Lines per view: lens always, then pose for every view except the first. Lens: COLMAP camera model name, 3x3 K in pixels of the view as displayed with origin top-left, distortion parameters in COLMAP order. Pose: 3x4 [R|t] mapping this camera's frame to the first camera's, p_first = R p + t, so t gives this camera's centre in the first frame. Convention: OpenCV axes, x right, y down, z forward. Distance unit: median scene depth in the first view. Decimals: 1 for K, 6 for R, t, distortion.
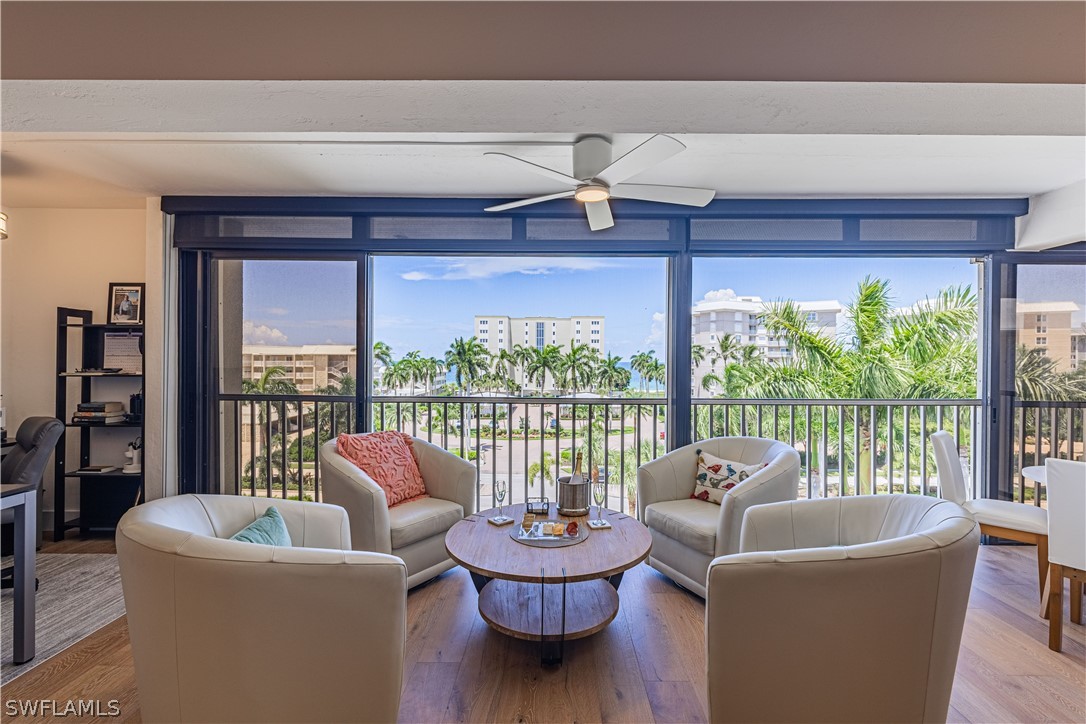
lens RADIAL K [[483.3, 0, 555.1], [0, 483.3, 362.4], [0, 0, 1]] dist [0.009226, -0.001319]
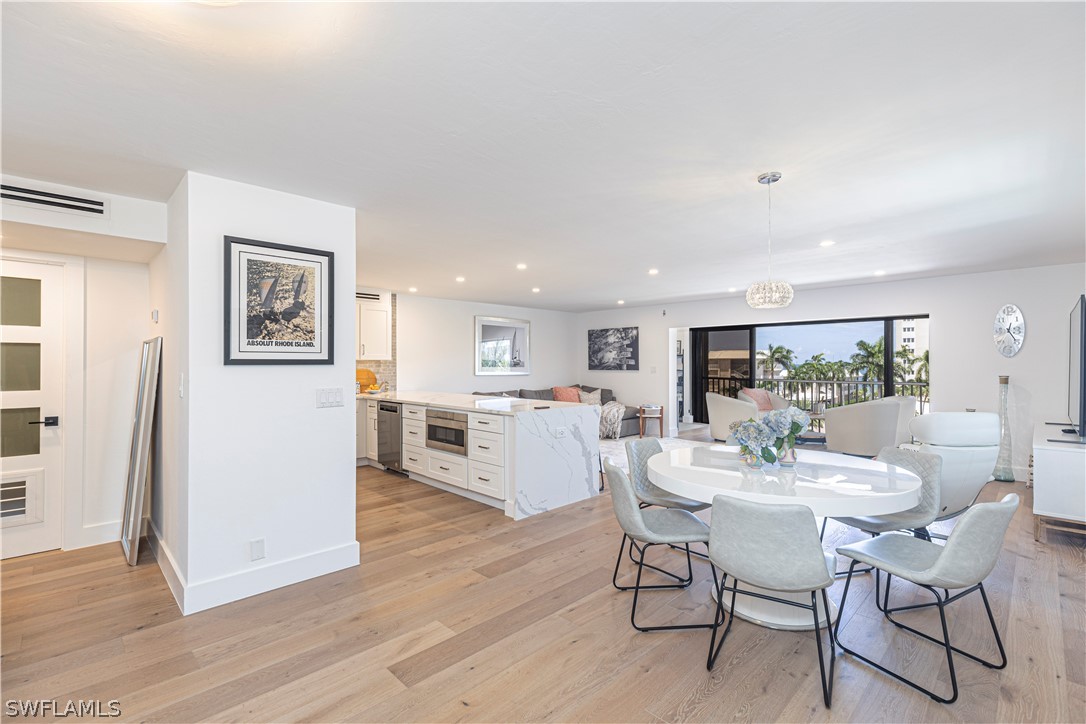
lens RADIAL K [[483.3, 0, 549.9], [0, 483.3, 361.0], [0, 0, 1]] dist [0.009226, -0.001319]
pose [[0.700551, -0.009561, -0.713538, 0.786504], [0.001887, 0.999932, -0.011546, 0.001832], [0.713600, 0.006742, 0.700521, -1.807093]]
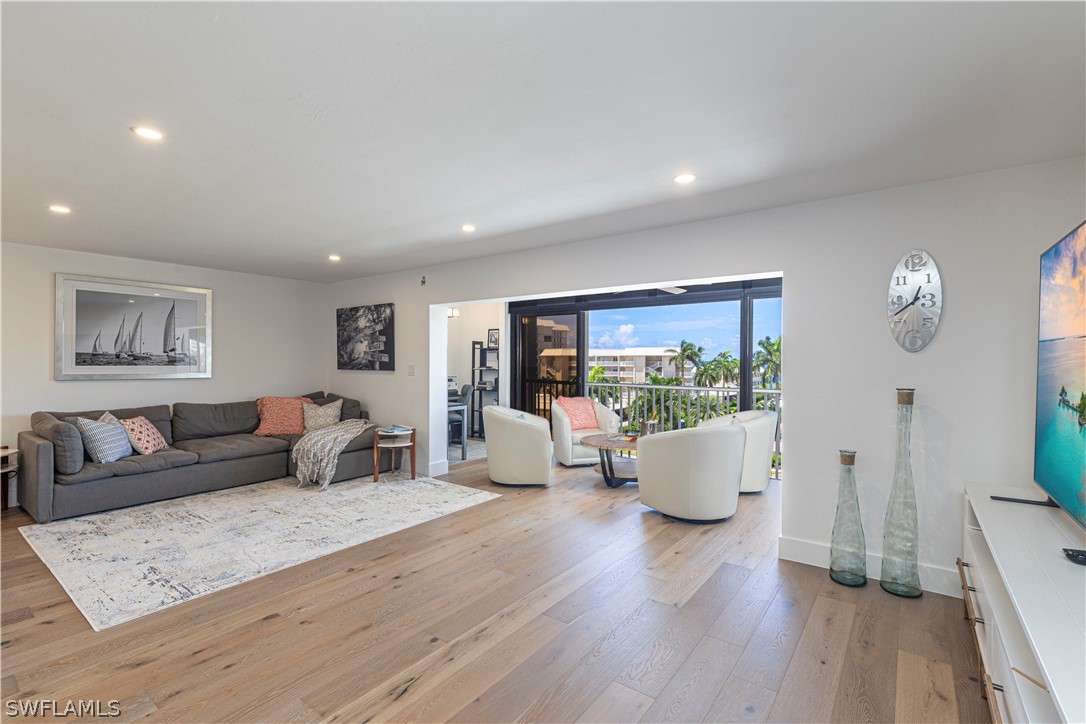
lens RADIAL K [[483.3, 0, 551.0], [0, 483.3, 360.6], [0, 0, 1]] dist [0.009226, -0.001319]
pose [[0.802024, -0.000319, -0.597292, 0.701897], [-0.002397, 0.999990, -0.003752, -0.007597], [0.597287, 0.004441, 0.802015, -0.670462]]
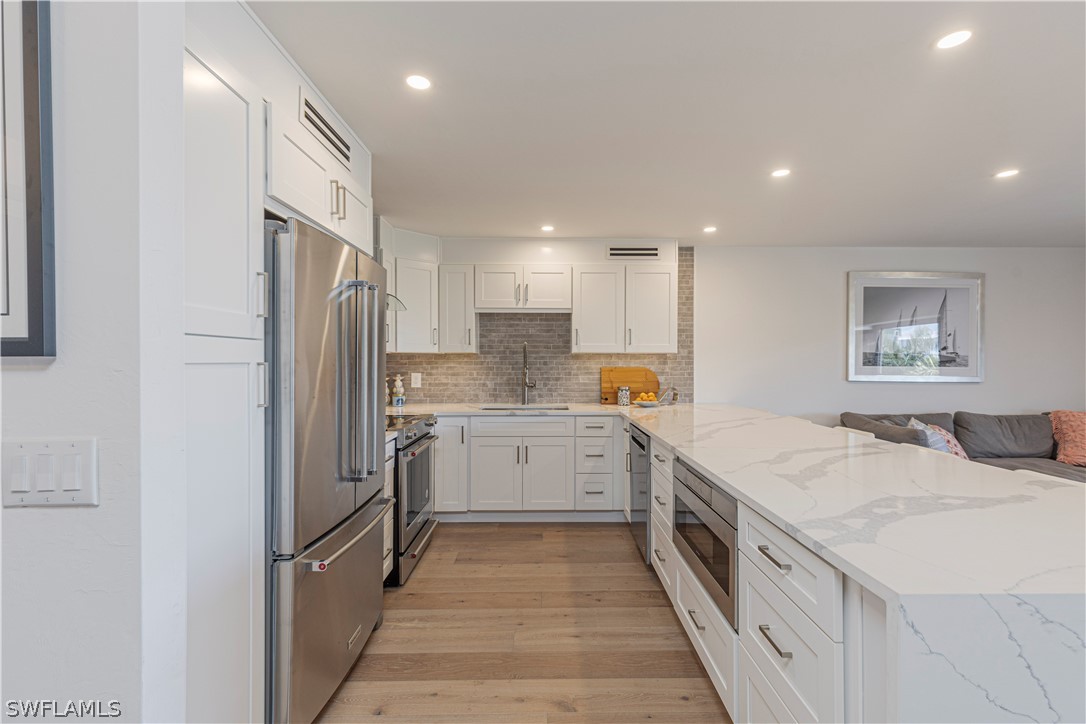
lens RADIAL K [[483.3, 0, 547.8], [0, 483.3, 362.6], [0, 0, 1]] dist [0.009226, -0.001319]
pose [[0.007064, -0.000515, -0.999975, 0.128927], [-0.004870, 0.999988, -0.000549, -0.000208], [0.999963, 0.004874, 0.007061, -1.219445]]
